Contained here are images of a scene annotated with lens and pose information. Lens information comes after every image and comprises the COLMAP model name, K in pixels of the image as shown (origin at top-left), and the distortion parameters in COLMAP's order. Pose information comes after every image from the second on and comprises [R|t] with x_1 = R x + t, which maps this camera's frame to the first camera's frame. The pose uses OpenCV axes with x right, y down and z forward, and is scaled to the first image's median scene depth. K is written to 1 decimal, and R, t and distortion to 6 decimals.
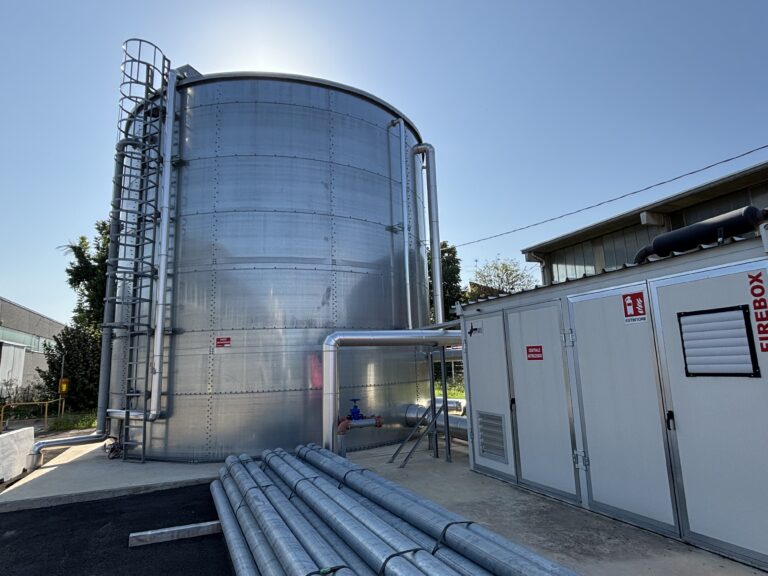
lens RADIAL K [[448.8, 0, 380.0], [0, 448.8, 285.9], [0, 0, 1]] dist [-0.001715, -0.000882]
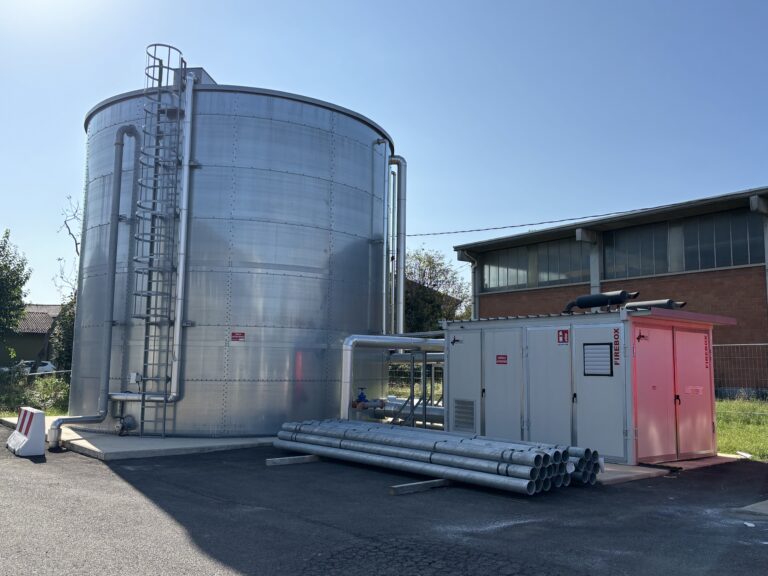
lens RADIAL K [[669.2, 0, 387.7], [0, 669.2, 289.3], [0, 0, 1]] dist [0.053105, -0.024526]
pose [[0.961518, 0.079433, 0.263008, -0.559136], [-0.093241, 0.994823, 0.040421, -0.125994], [-0.258436, -0.063388, 0.963946, -0.940166]]
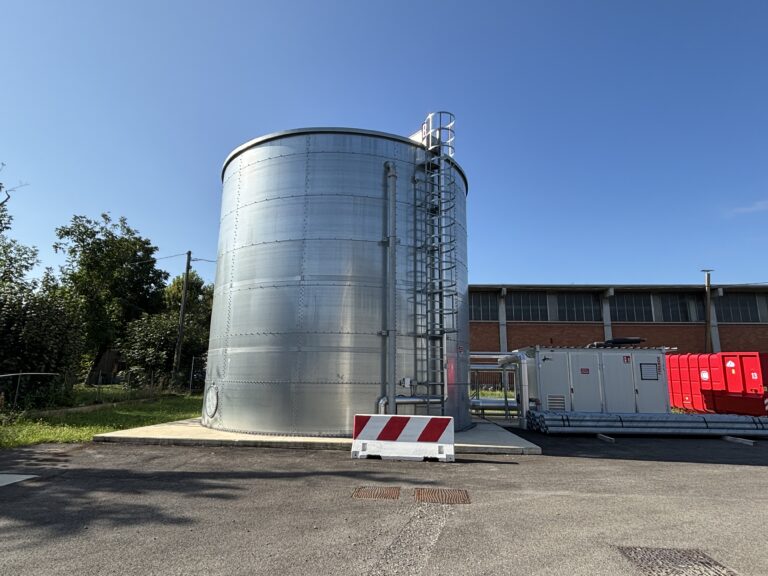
lens RADIAL K [[448.8, 0, 380.8], [0, 448.8, 289.7], [0, 0, 1]] dist [-0.001715, -0.000882]
pose [[0.463279, 0.212943, 0.860249, -2.270175], [-0.181971, 0.972876, -0.142824, 0.239003], [-0.867329, -0.090373, 0.489462, 0.661147]]
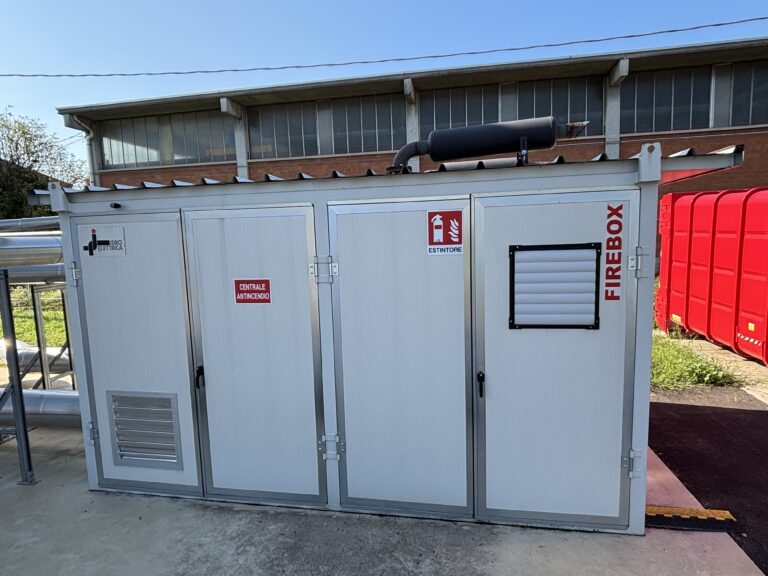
lens RADIAL K [[448.8, 0, 380.5], [0, 448.8, 286.3], [0, 0, 1]] dist [-0.001715, -0.000882]
pose [[0.557254, -0.077253, 0.826740, -0.041533], [-0.128860, 0.975554, 0.178015, 0.013320], [-0.820282, -0.205734, 0.533677, 0.461954]]
